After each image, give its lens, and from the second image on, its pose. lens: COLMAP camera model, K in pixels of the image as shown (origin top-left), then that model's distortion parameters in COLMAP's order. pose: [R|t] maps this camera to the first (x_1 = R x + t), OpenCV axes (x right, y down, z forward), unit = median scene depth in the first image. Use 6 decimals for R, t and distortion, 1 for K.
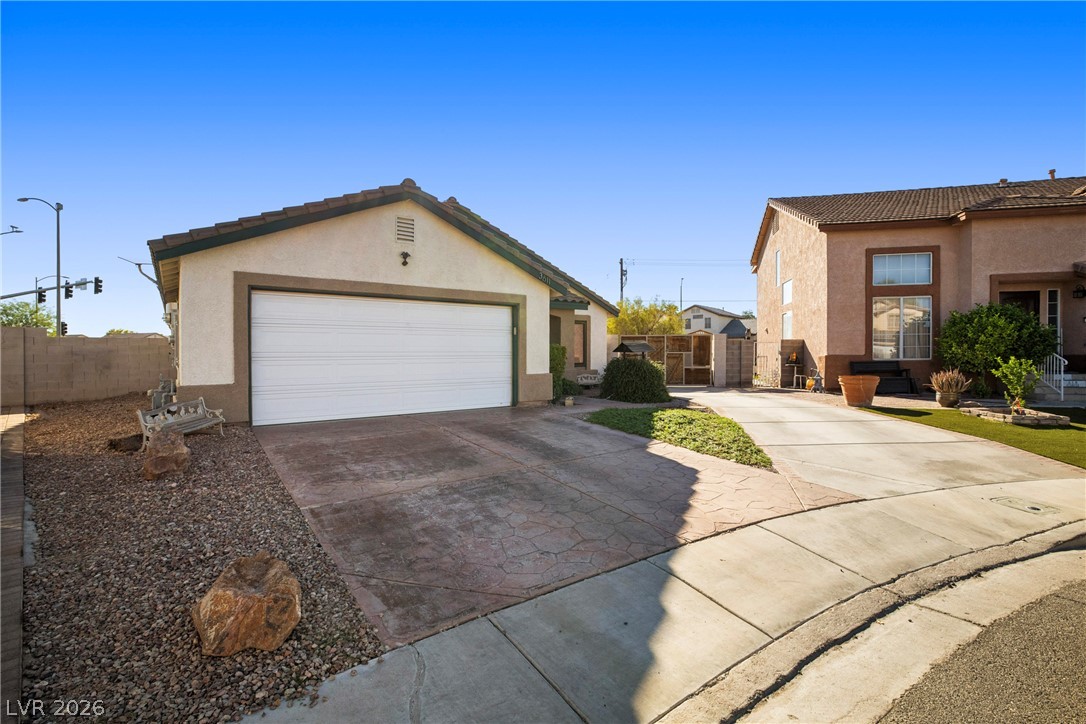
lens RADIAL K [[479.1, 0, 535.8], [0, 479.1, 356.1], [0, 0, 1]] dist [-0.039090, 0.015509]
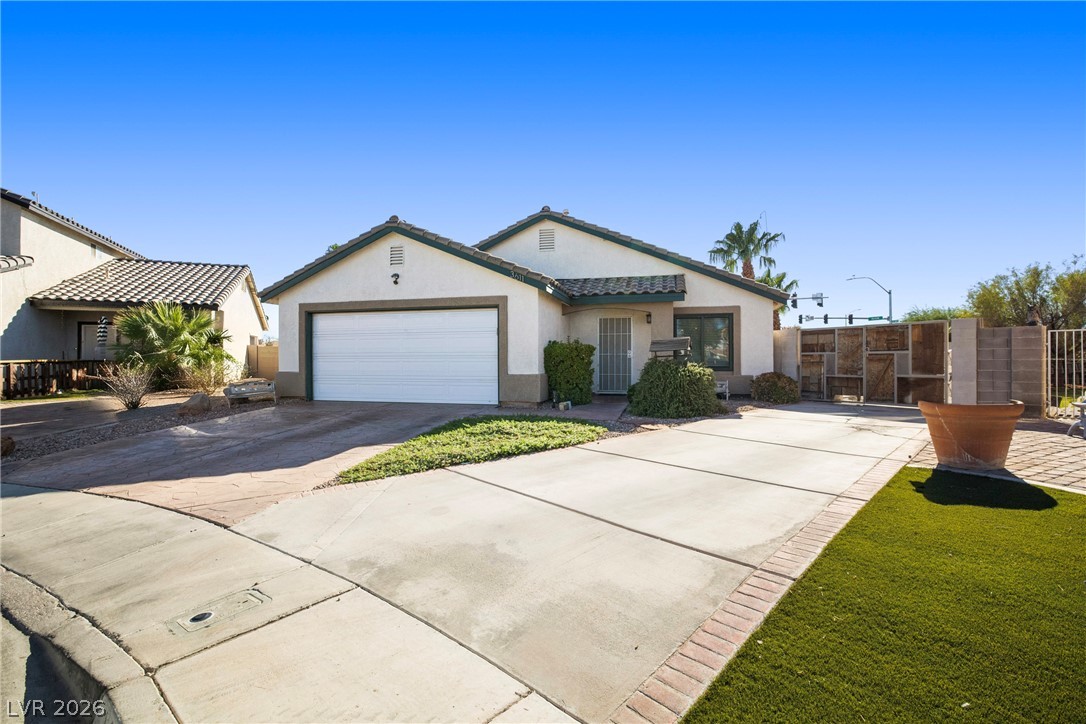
lens RADIAL K [[471.1, 0, 549.3], [0, 471.1, 357.2], [0, 0, 1]] dist [-0.038221, 0.014264]
pose [[0.643729, -0.002543, -0.765249, 0.982860], [-0.004284, 0.999967, -0.006927, 0.010669], [0.765241, 0.007737, 0.643697, 0.539749]]
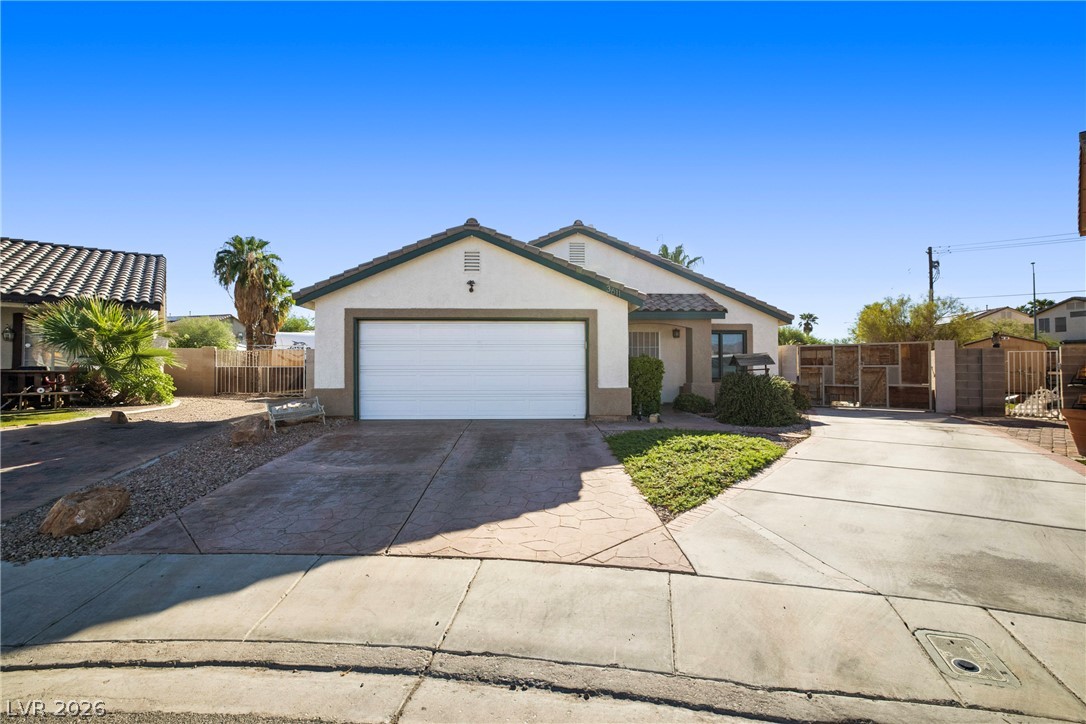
lens RADIAL K [[464.0, 0, 545.9], [0, 464.0, 357.7], [0, 0, 1]] dist [-0.042328, 0.015340]
pose [[0.829899, -0.008125, -0.557854, 0.536615], [-0.004782, 0.999754, -0.021676, -0.004678], [0.557893, 0.020656, 0.829656, 0.170136]]
